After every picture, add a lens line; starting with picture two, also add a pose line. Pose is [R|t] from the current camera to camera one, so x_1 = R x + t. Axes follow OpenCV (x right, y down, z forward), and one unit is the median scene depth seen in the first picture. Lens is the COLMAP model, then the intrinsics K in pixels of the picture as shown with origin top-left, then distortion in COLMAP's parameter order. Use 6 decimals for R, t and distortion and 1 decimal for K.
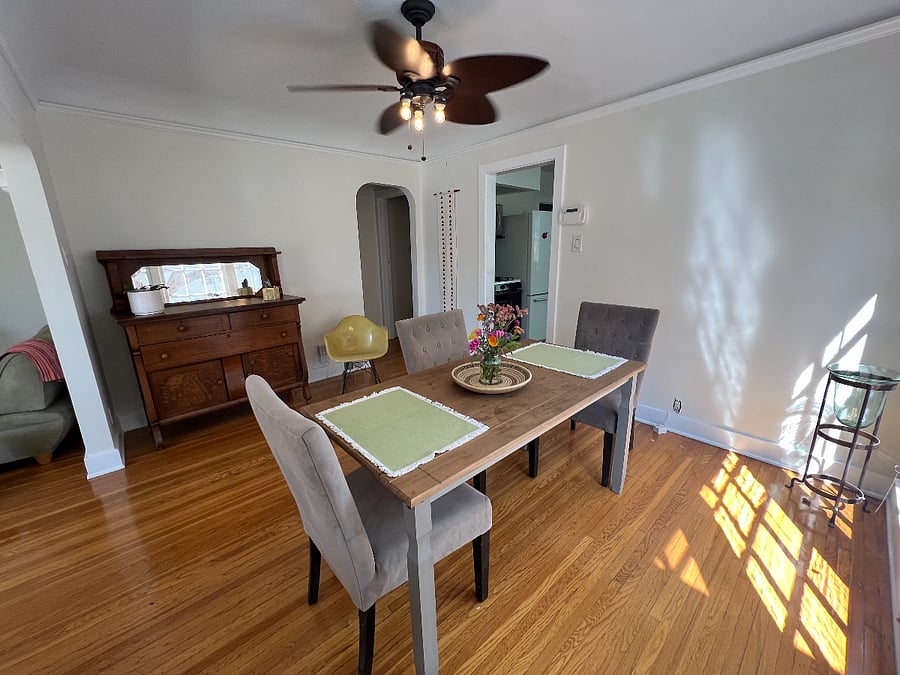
lens RADIAL K [[362.4, 0, 450.1], [0, 362.4, 336.1], [0, 0, 1]] dist [-0.000586, 0.000508]
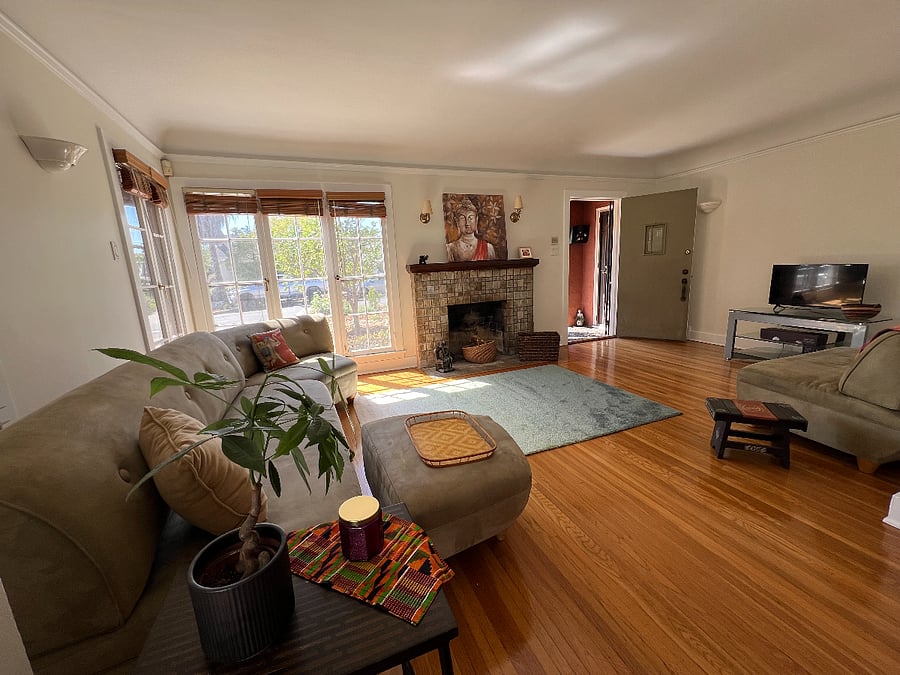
lens RADIAL K [[362.4, 0, 448.9], [0, 362.4, 336.2], [0, 0, 1]] dist [-0.000586, 0.000508]
pose [[-0.358045, 0.215153, -0.908577, -0.180400], [-0.175597, 0.940209, 0.291842, 0.001465], [0.917044, 0.264036, -0.298857, 0.431020]]
